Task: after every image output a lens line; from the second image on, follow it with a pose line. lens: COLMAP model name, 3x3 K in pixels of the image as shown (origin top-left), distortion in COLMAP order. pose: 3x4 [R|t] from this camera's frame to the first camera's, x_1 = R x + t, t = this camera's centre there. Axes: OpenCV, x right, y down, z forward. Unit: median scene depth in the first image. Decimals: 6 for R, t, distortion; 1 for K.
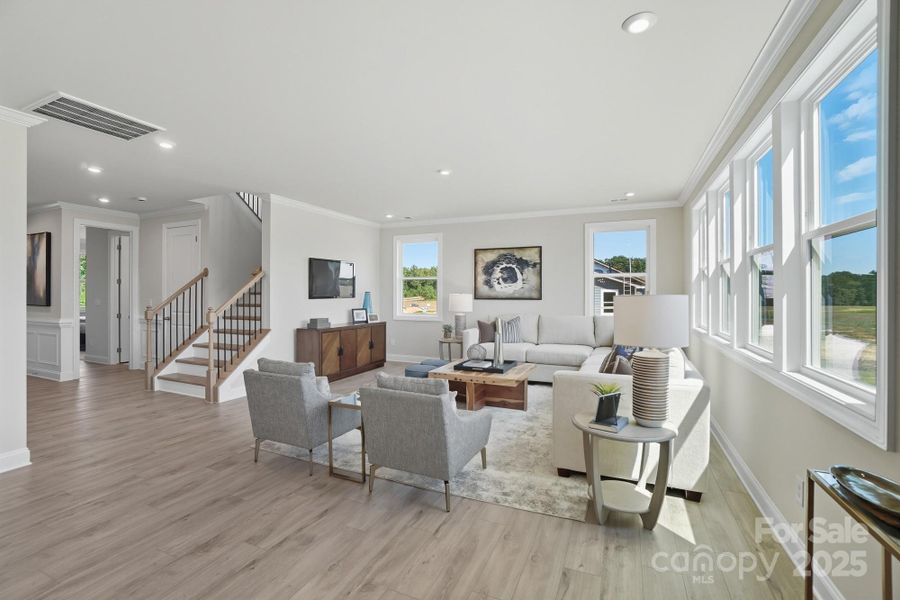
lens RADIAL K [[405.9, 0, 448.7], [0, 405.9, 294.5], [0, 0, 1]] dist [-0.031802, 0.000150]
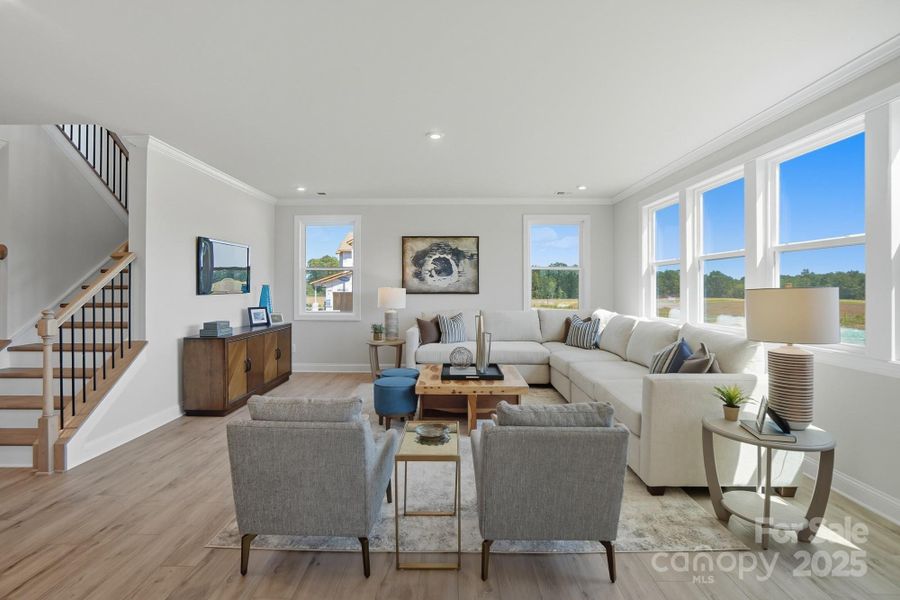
lens RADIAL K [[413.6, 0, 450.7], [0, 413.6, 290.1], [0, 0, 1]] dist [-0.032182, 0.000231]
pose [[0.918724, -0.002466, 0.394892, -0.201778], [0.001461, 0.999995, 0.002844, 0.001110], [-0.394897, -0.002036, 0.918723, 0.154852]]
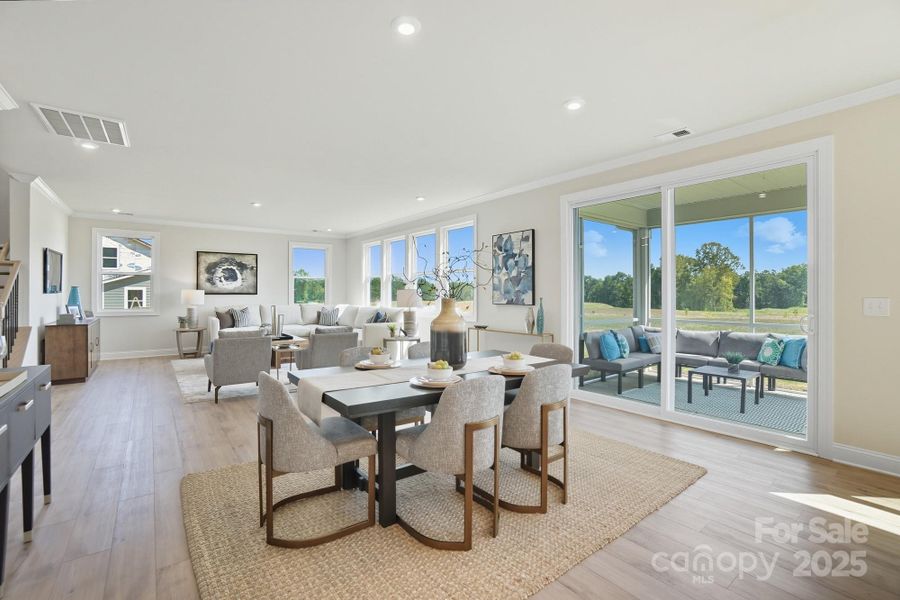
lens RADIAL K [[400.1, 0, 445.7], [0, 400.1, 295.1], [0, 0, 1]] dist [-0.033220, 0.000244]
pose [[0.495946, -0.003381, 0.868347, -0.598277], [-0.002487, 0.999983, 0.005314, 0.006733], [-0.868350, -0.004796, 0.495929, -0.191497]]
